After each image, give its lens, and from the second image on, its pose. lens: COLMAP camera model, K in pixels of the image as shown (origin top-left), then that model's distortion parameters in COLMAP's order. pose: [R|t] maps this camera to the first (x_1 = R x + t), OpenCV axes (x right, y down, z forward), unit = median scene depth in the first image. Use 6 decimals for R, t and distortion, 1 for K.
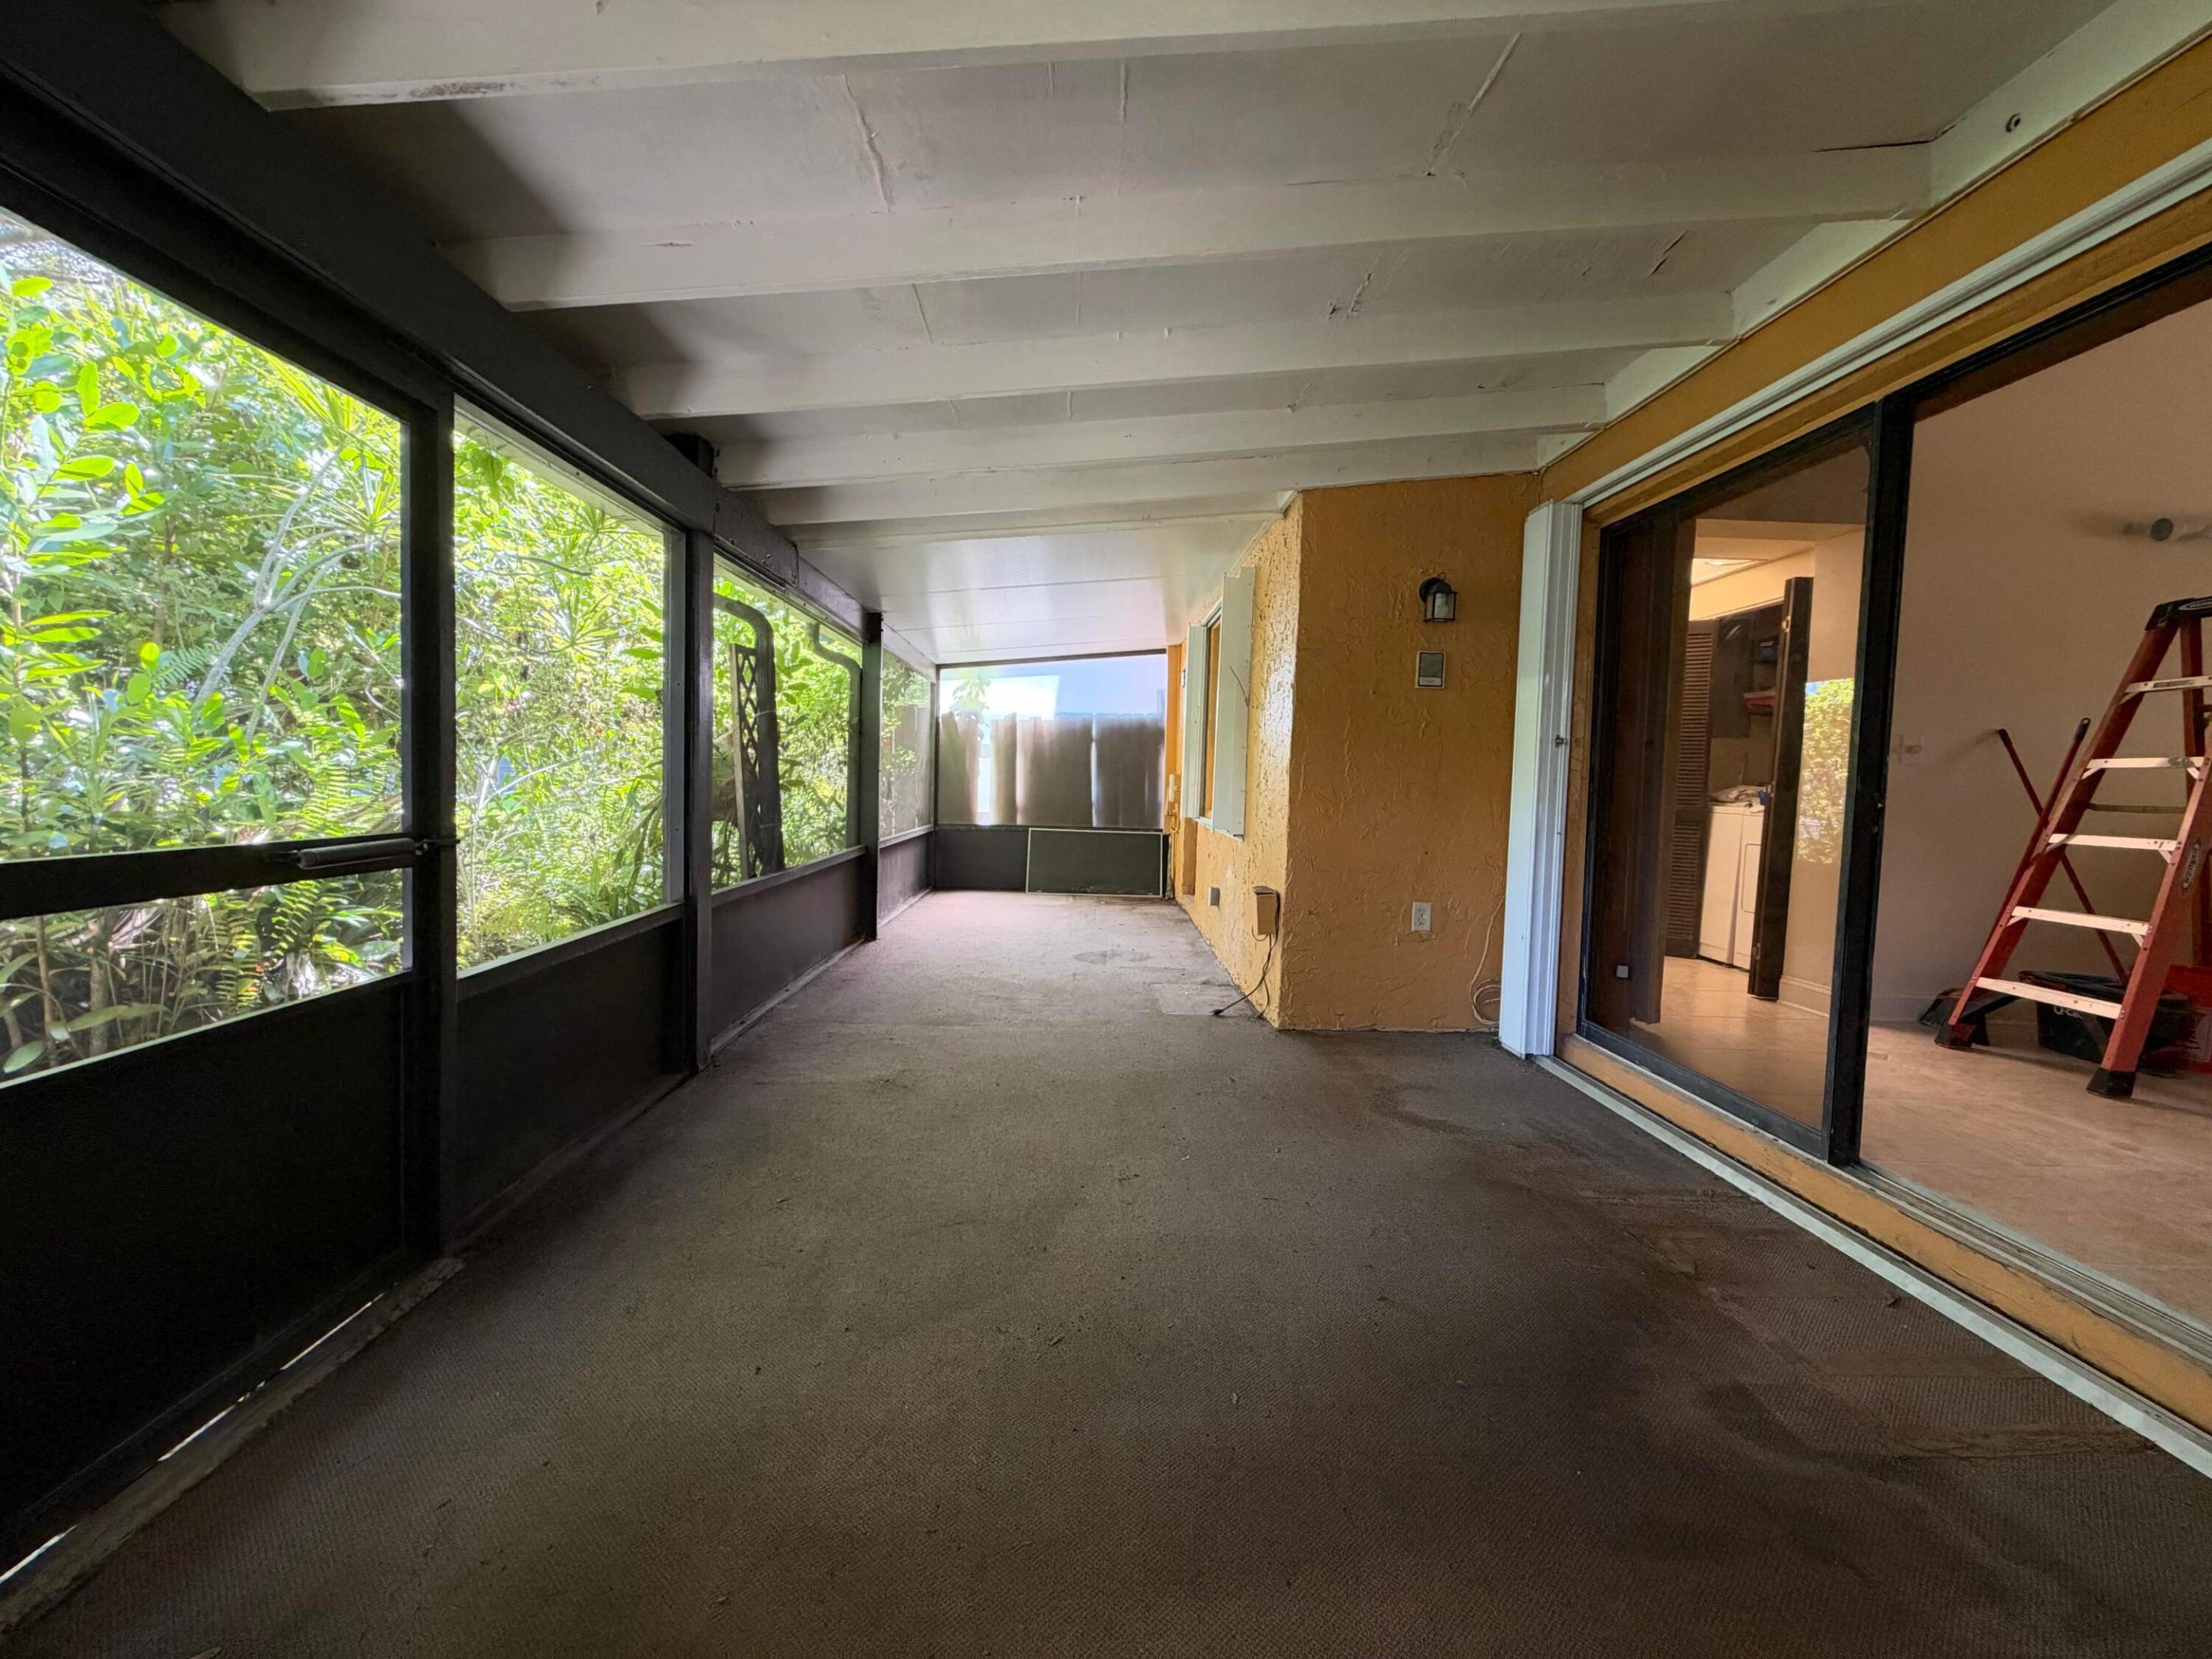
lens RADIAL K [[881.2, 0, 1091.6], [0, 881.2, 824.3], [0, 0, 1]] dist [0.002746, -0.000797]
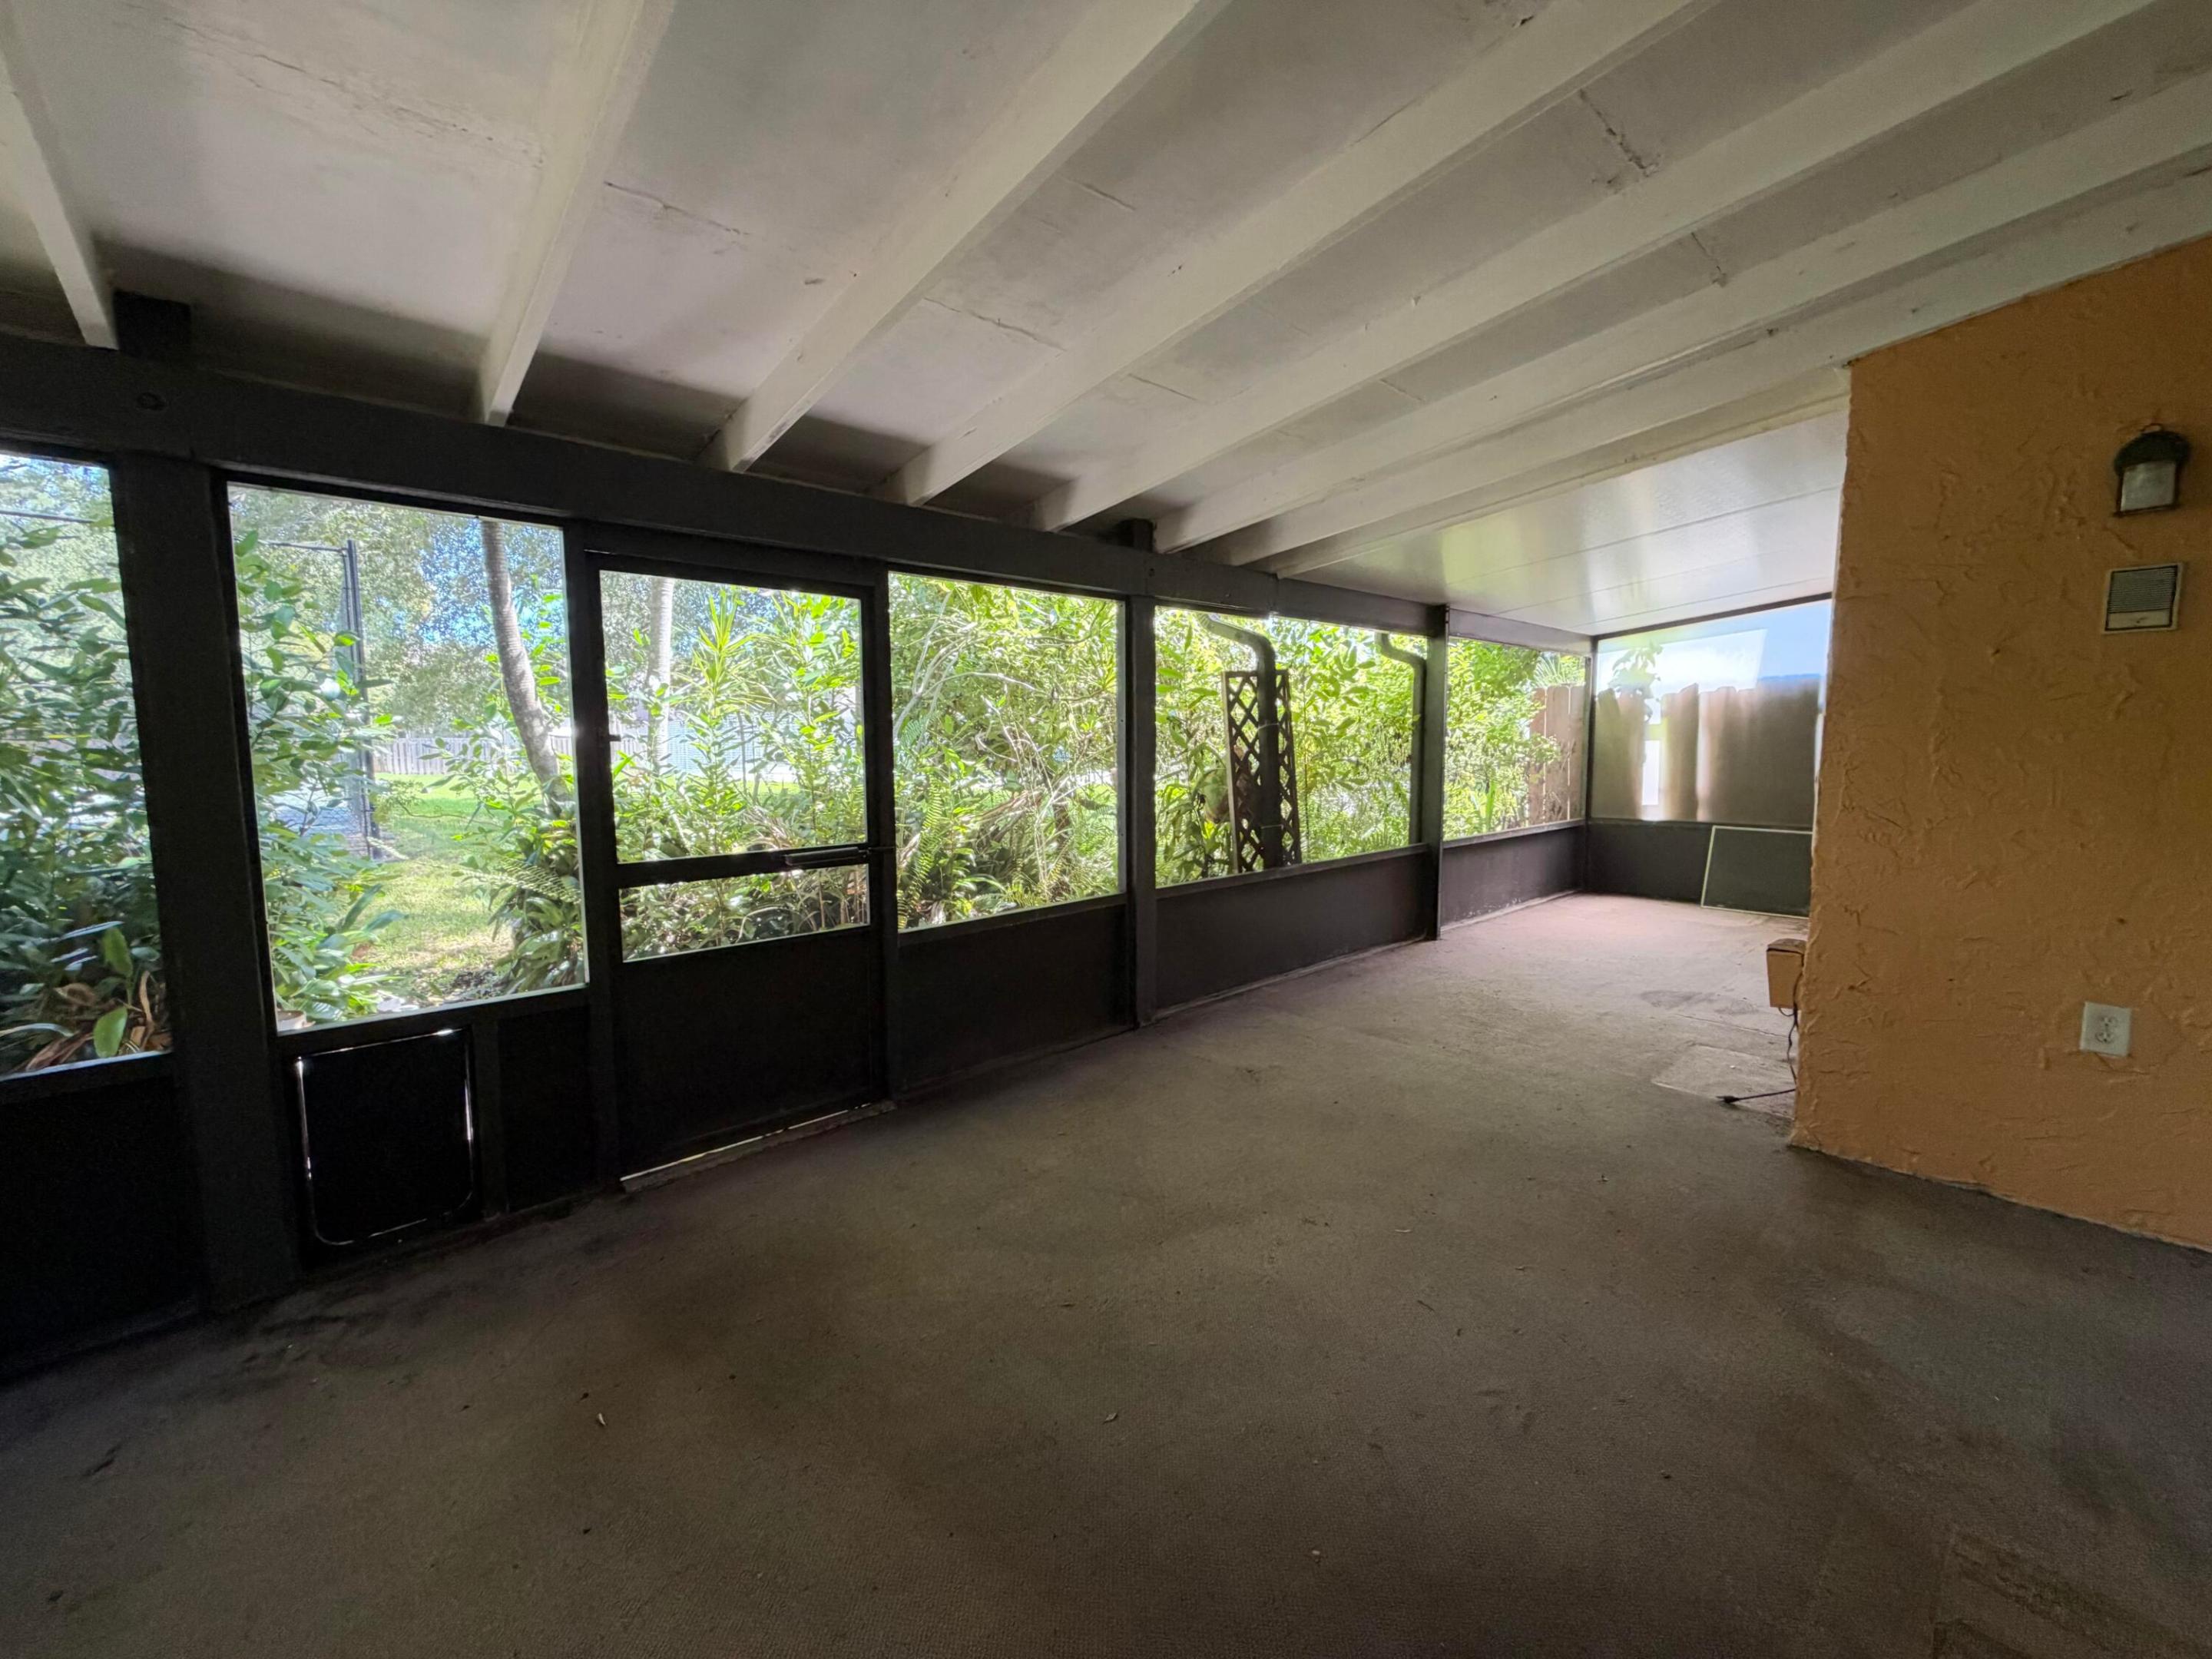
lens RADIAL K [[881.2, 0, 1108.1], [0, 881.2, 830.0], [0, 0, 1]] dist [0.002746, -0.000797]
pose [[0.648425, 0.039368, -0.760260, 0.396085], [-0.009672, 0.999007, 0.043481, -0.046695], [0.761217, -0.020841, 0.648162, 0.130481]]
